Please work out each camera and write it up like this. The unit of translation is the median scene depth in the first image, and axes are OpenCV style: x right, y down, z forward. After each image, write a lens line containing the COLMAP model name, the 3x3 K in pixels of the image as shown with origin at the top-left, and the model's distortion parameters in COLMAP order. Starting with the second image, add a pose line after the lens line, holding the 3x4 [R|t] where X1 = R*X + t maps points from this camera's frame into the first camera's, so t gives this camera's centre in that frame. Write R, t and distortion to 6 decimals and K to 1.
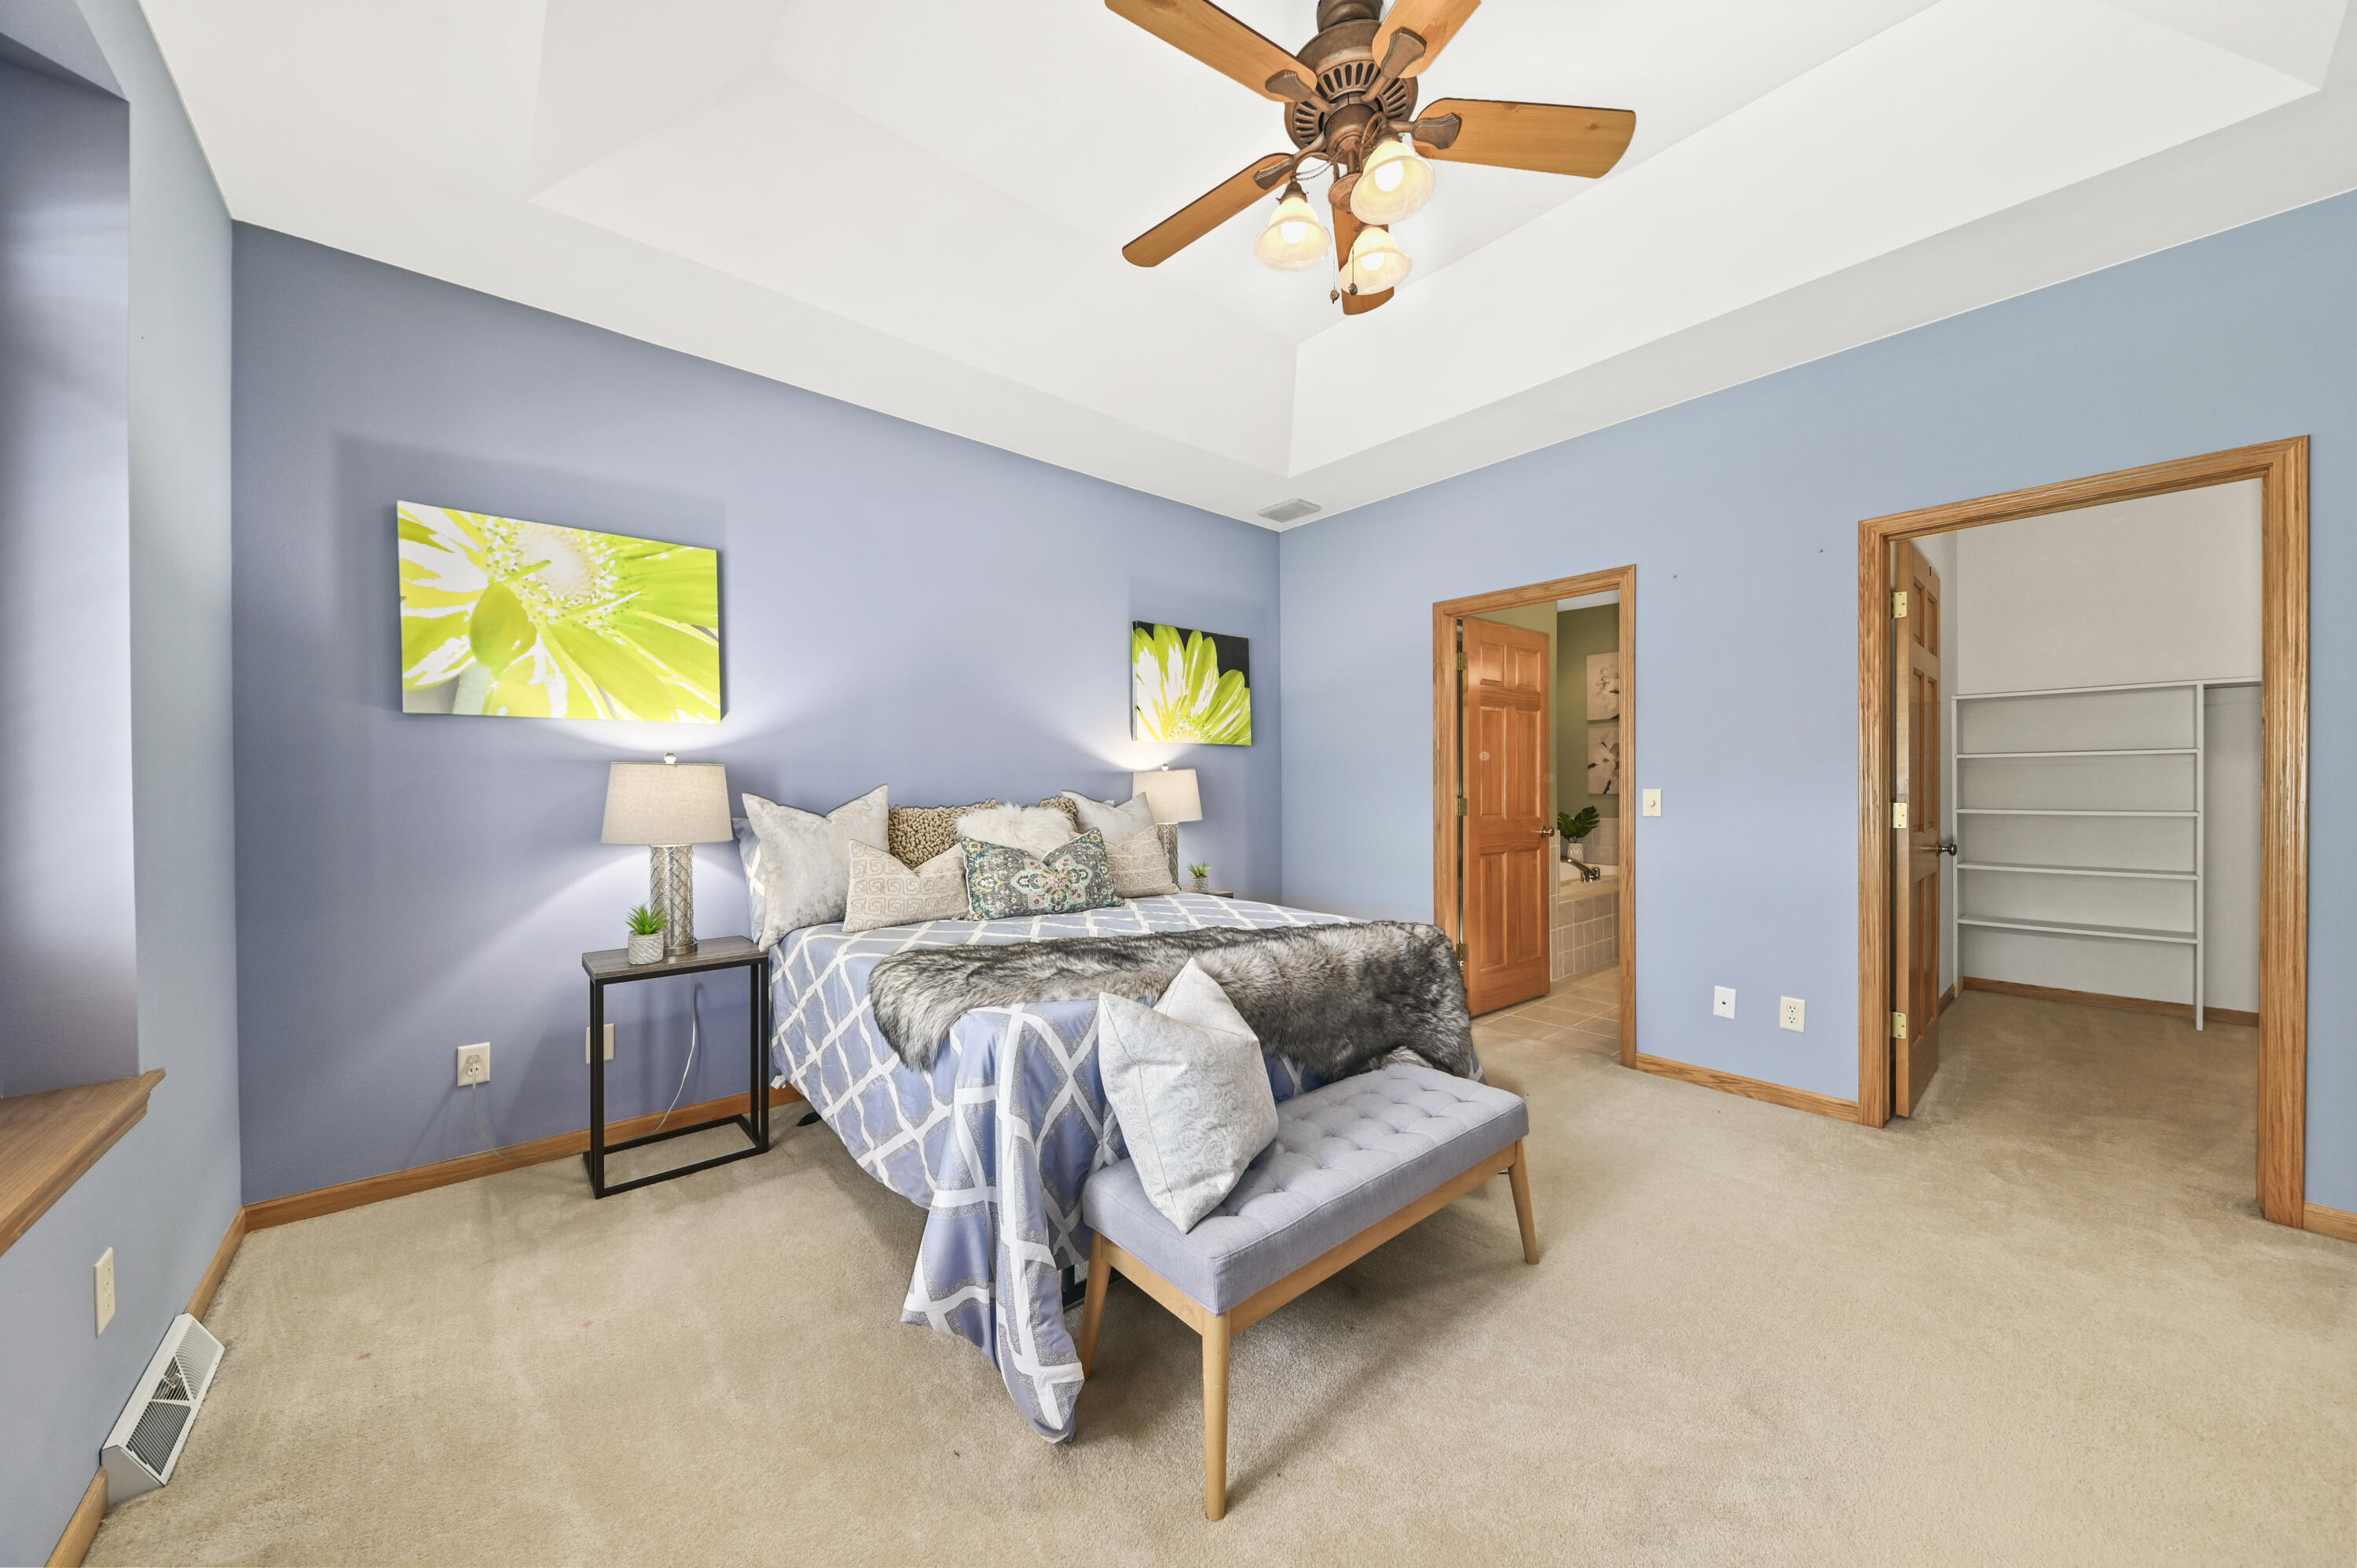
lens RADIAL K [[812.6, 0, 1187.3], [0, 812.6, 790.5], [0, 0, 1]] dist [0.000197, -0.002376]
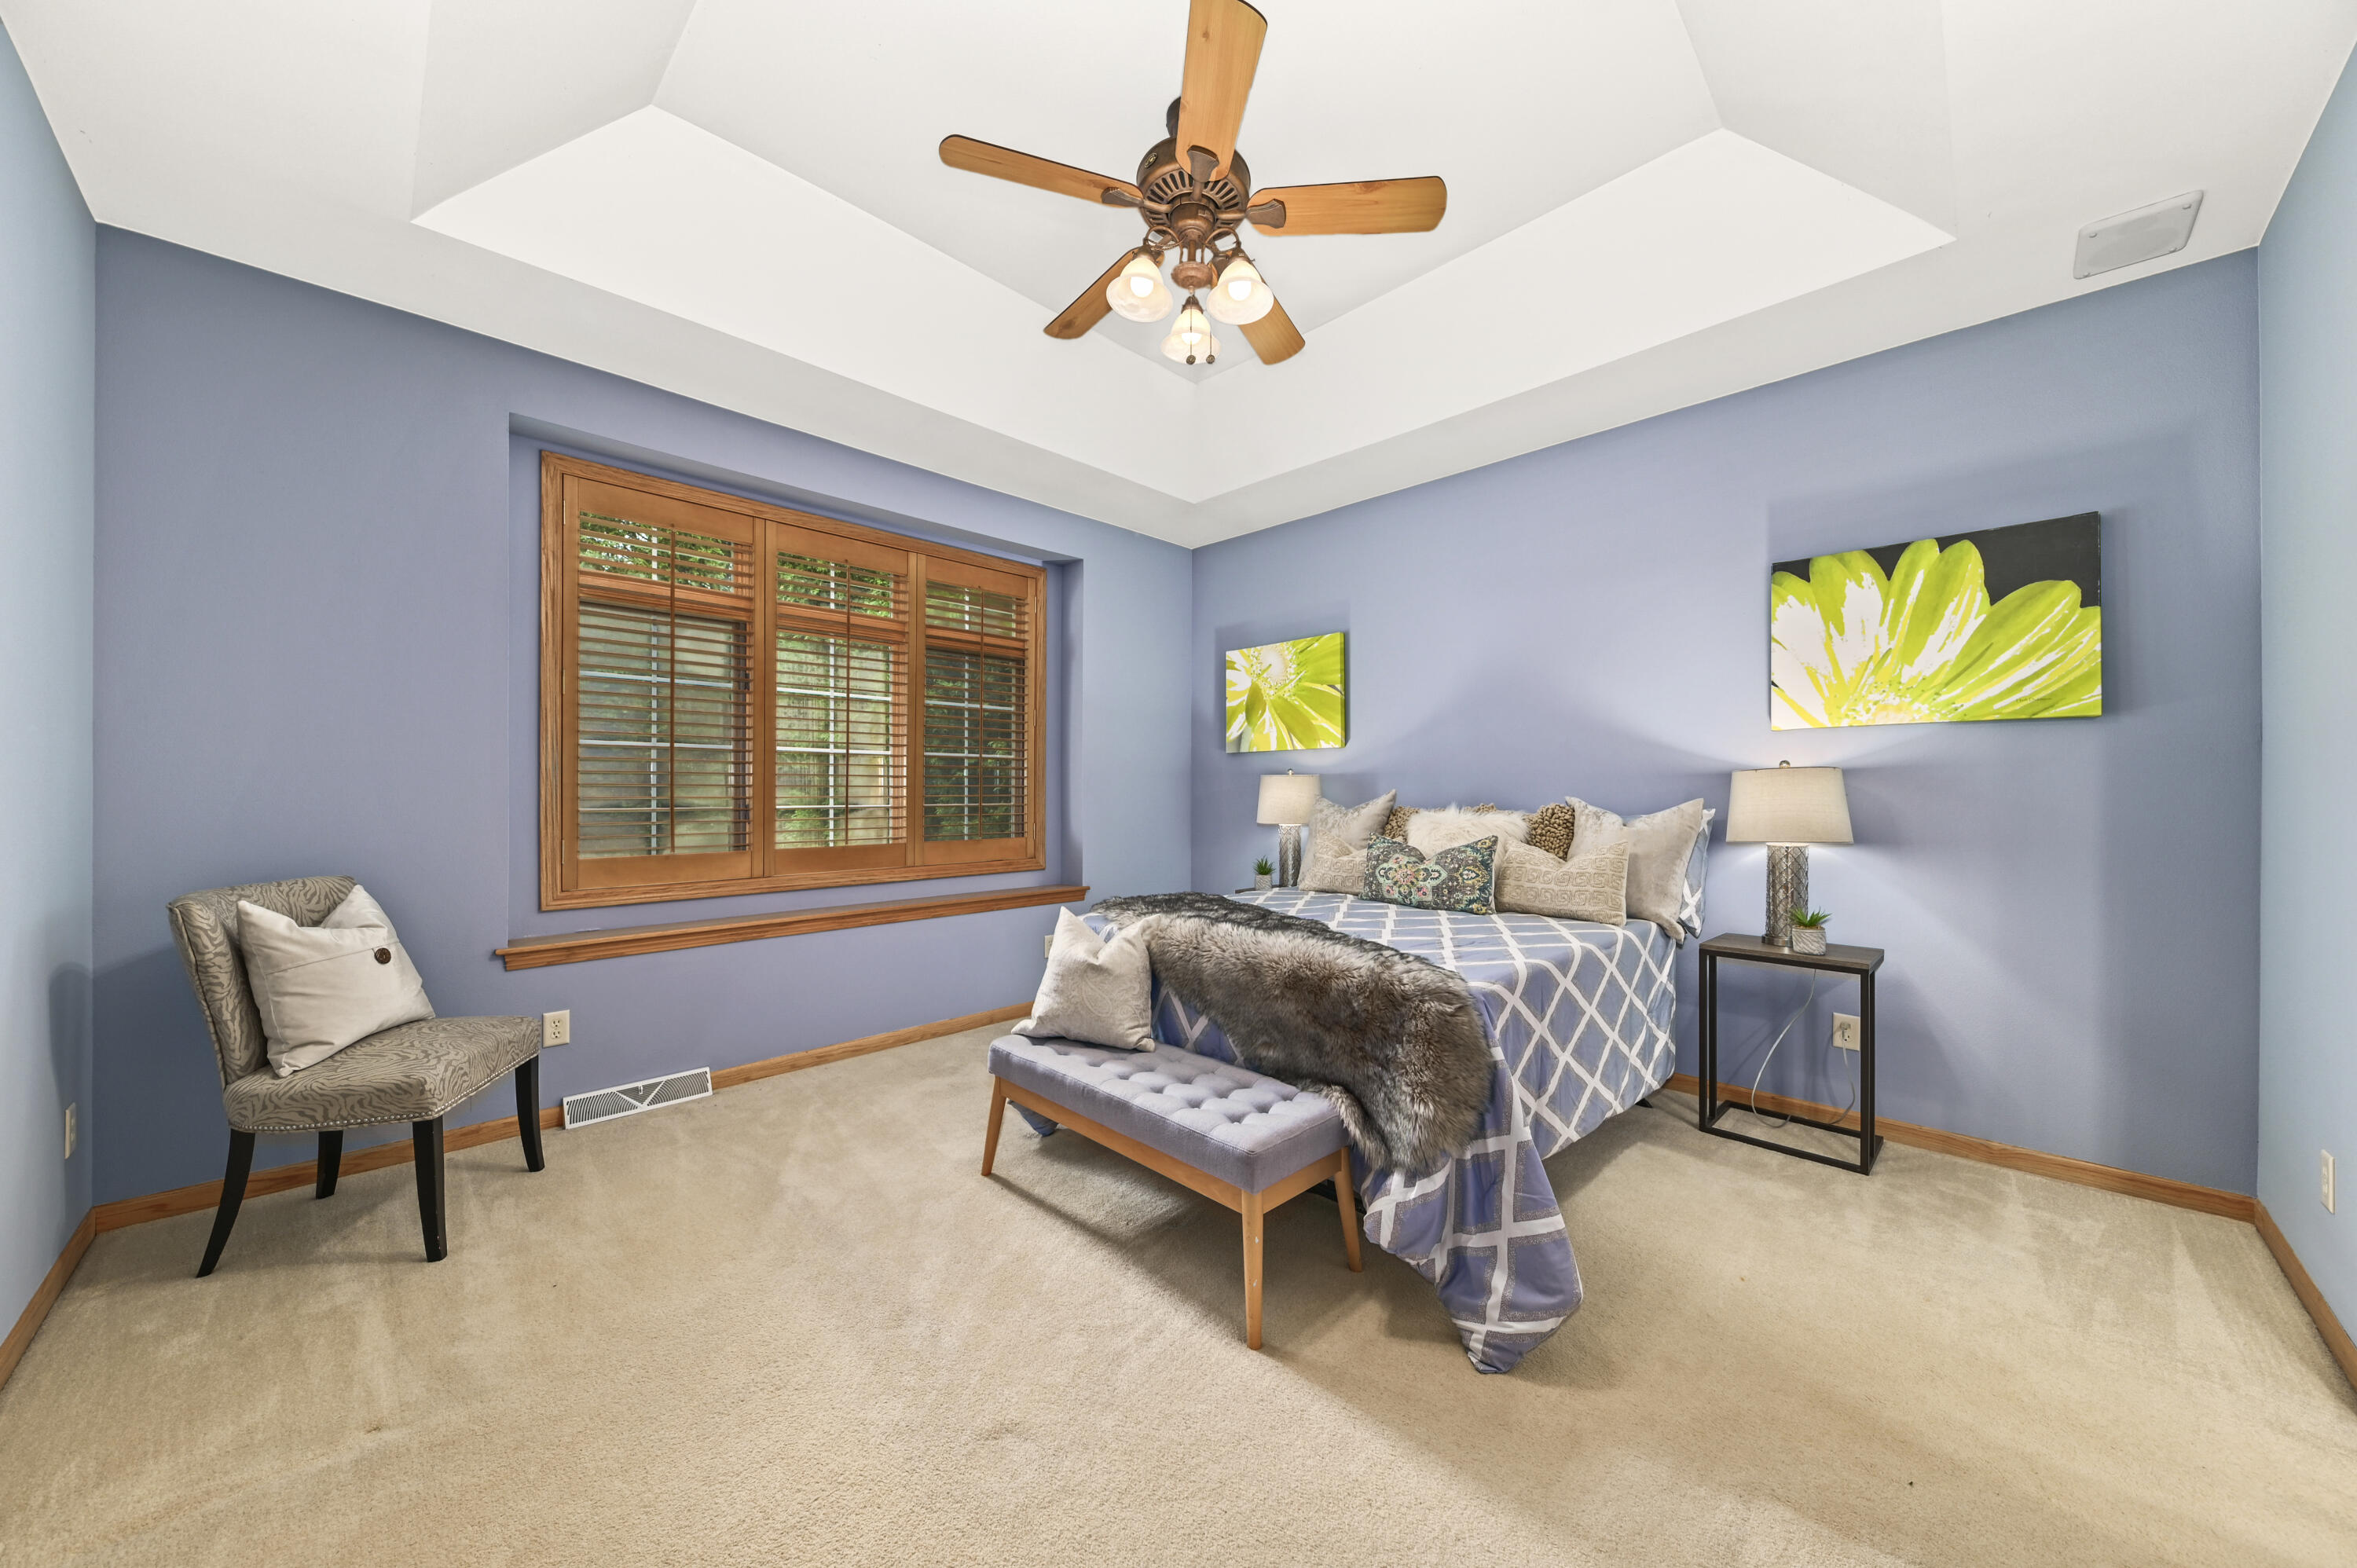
lens RADIAL K [[812.6, 0, 1187.3], [0, 812.6, 790.5], [0, 0, 1]] dist [0.000197, -0.002376]
pose [[0.075375, 0.003670, -0.997149, 0.900726], [-0.007491, 0.999967, 0.003114, -0.006092], [0.997127, 0.007235, 0.075400, 0.612274]]
